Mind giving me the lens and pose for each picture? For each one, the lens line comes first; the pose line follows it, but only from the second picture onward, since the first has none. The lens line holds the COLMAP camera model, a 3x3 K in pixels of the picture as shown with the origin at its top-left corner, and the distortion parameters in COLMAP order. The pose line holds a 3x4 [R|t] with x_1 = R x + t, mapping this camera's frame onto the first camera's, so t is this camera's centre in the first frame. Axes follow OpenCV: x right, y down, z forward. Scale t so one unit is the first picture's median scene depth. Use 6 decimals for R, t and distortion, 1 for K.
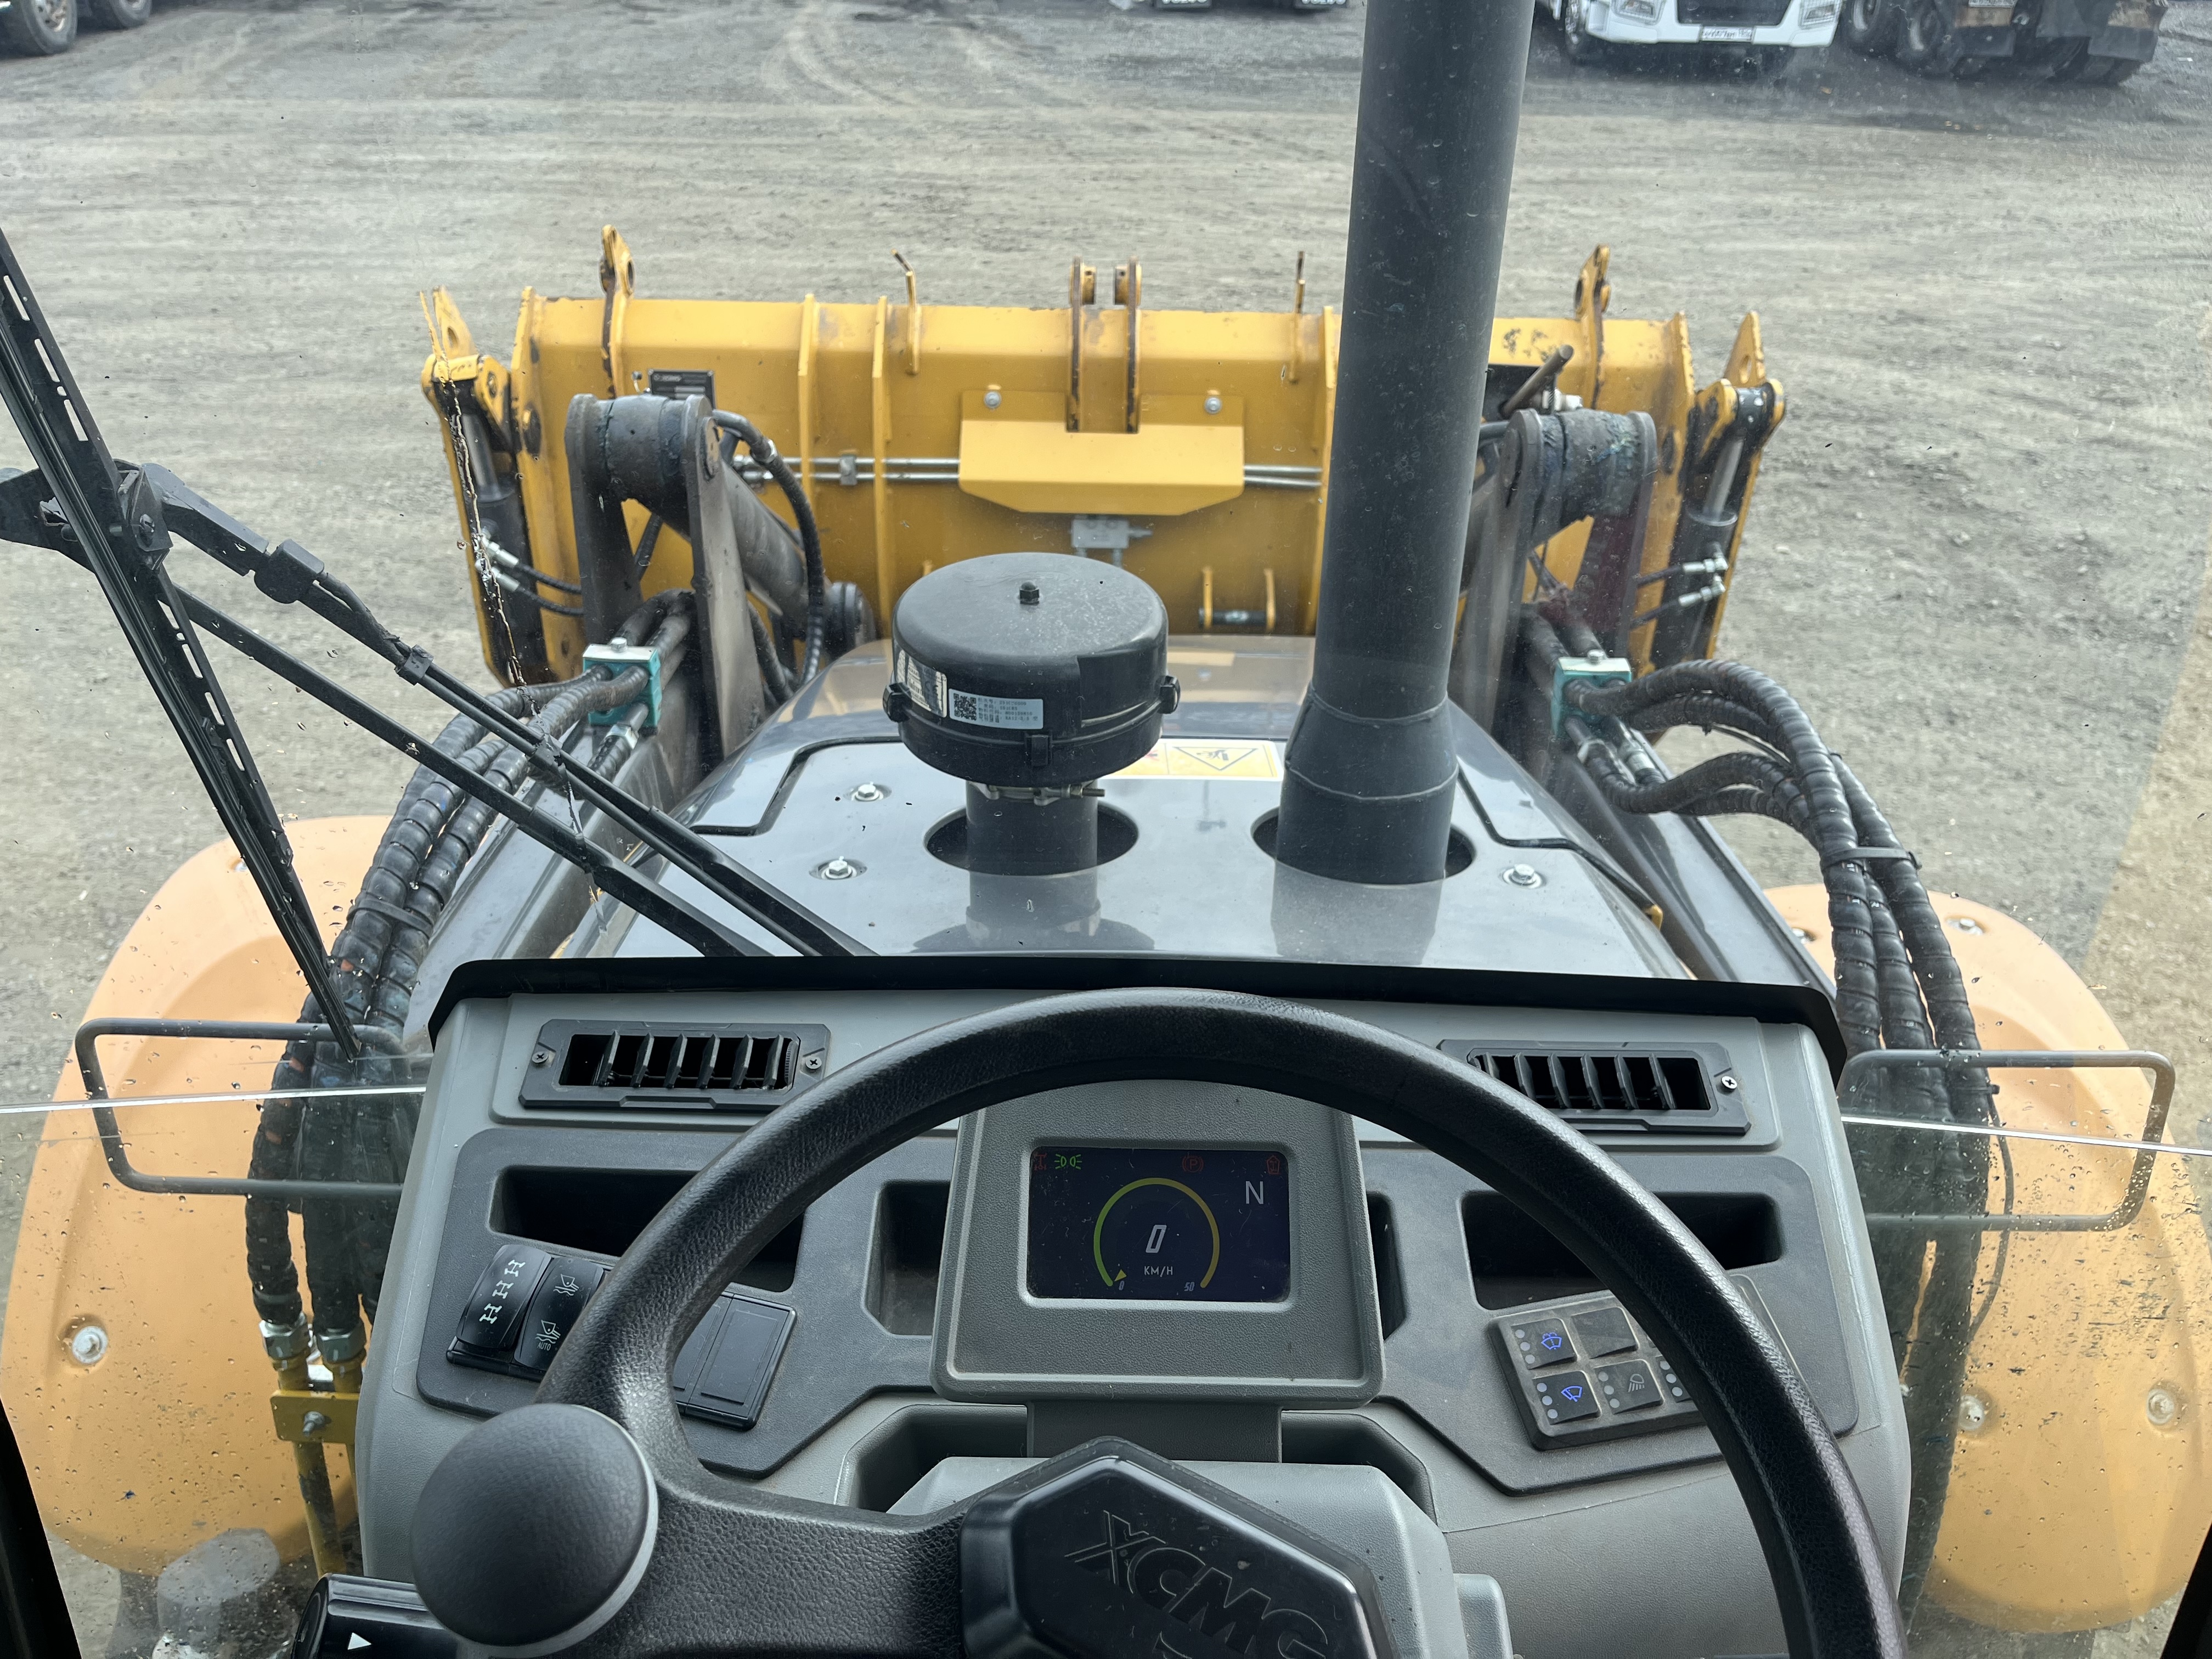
lens RADIAL K [[1666.3, 0, 1105.4], [0, 1666.3, 825.8], [0, 0, 1]] dist [0.071113, -0.095117]
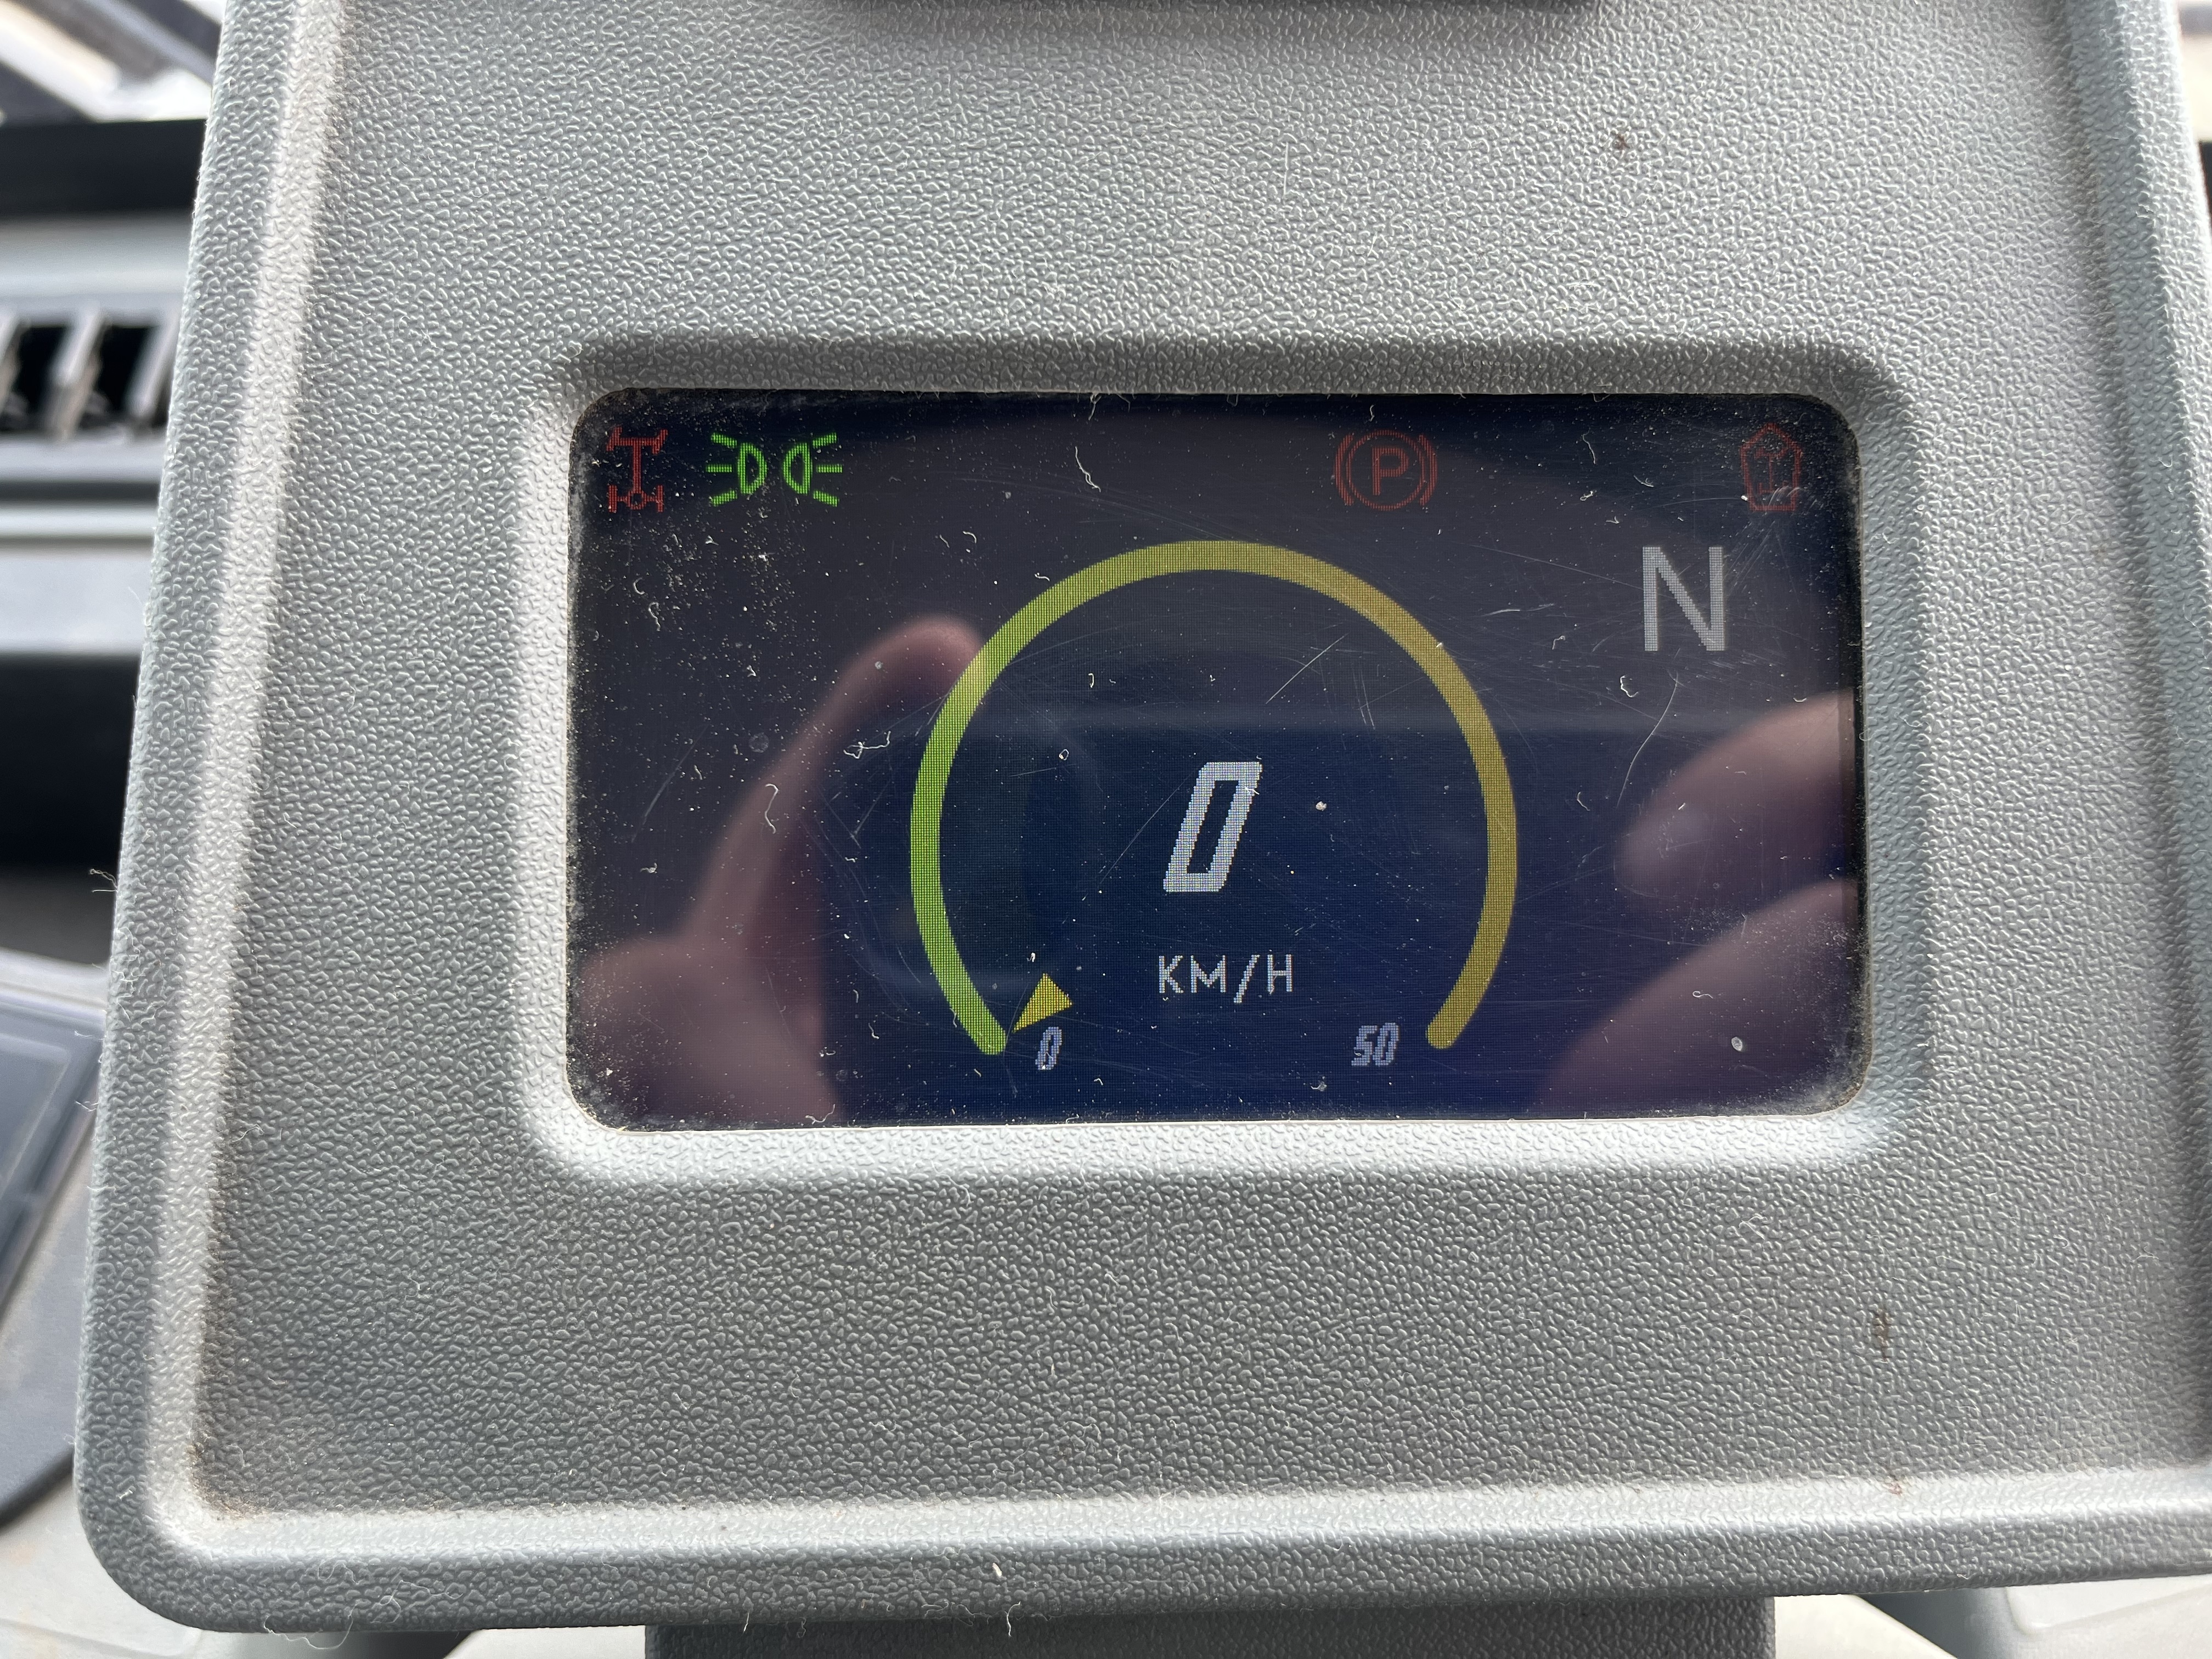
lens RADIAL K [[1666.3, 0, 1105.9], [0, 1666.3, 827.4], [0, 0, 1]] dist [0.071113, -0.095117]
pose [[0.999634, -0.022377, 0.015204, 0.013967], [0.017247, 0.960108, 0.279097, 0.189565], [-0.020842, -0.278732, 0.960143, 0.804286]]
